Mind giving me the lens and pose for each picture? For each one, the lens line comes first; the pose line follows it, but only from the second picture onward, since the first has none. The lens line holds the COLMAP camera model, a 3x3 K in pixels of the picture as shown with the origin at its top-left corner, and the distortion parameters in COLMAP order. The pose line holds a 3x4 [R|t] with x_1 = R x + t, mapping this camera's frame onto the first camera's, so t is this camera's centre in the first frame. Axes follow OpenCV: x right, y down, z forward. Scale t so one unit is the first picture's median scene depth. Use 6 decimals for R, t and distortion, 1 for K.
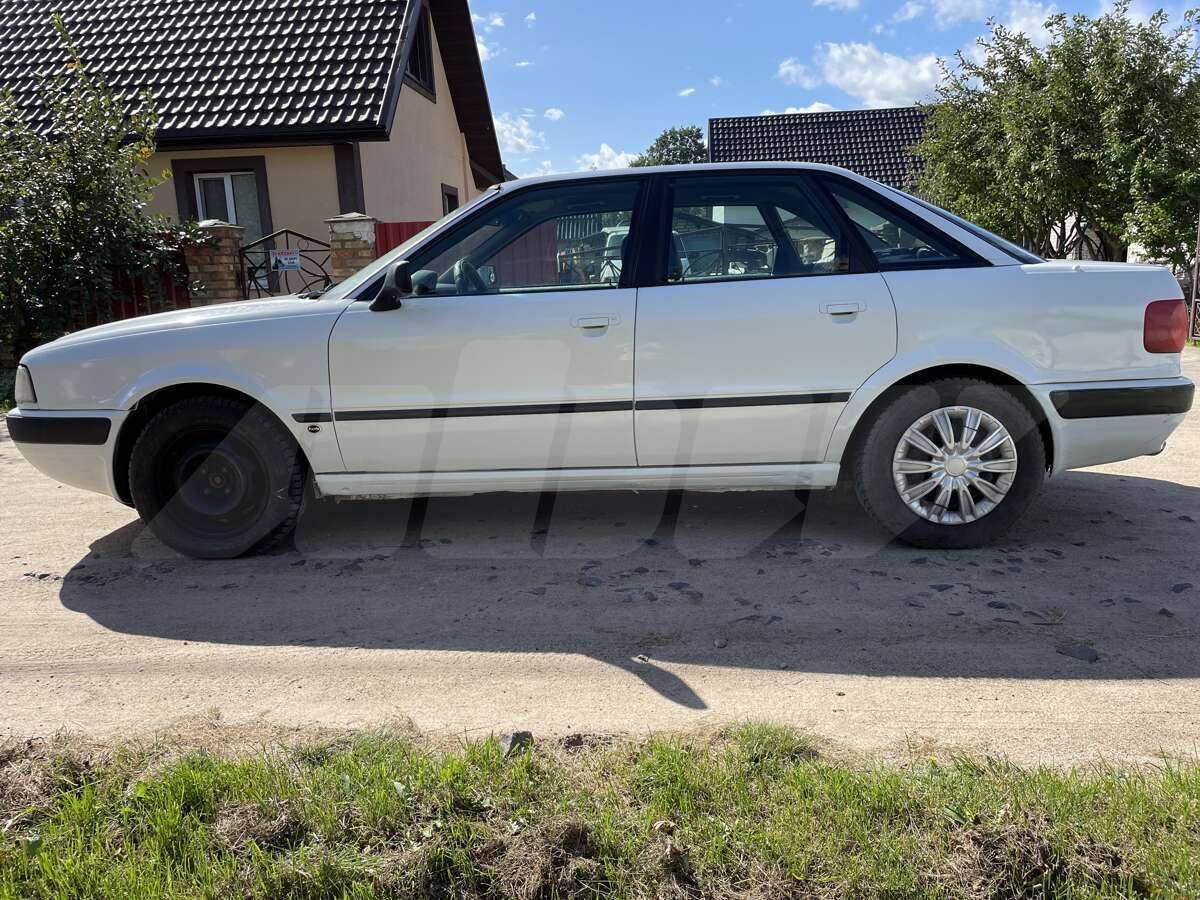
lens RADIAL K [[920.7, 0, 599.0], [0, 920.7, 451.6], [0, 0, 1]] dist [0.016706, -0.003602]
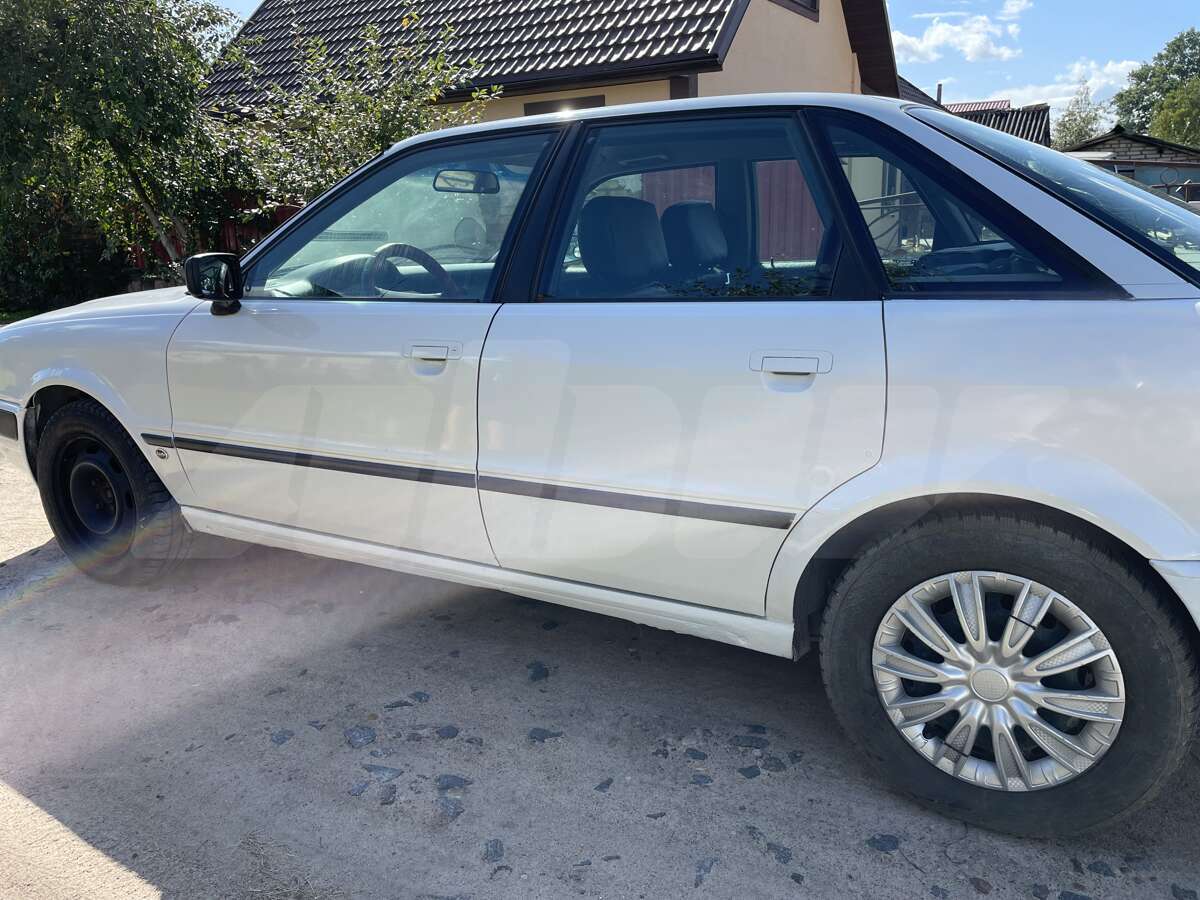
lens RADIAL K [[920.7, 0, 600.7], [0, 920.7, 446.5], [0, 0, 1]] dist [0.016706, -0.003602]
pose [[0.894905, 0.120763, -0.429606, 0.396289], [-0.092353, 0.991965, 0.086464, -0.140490], [0.436595, -0.037702, 0.898868, 0.442624]]
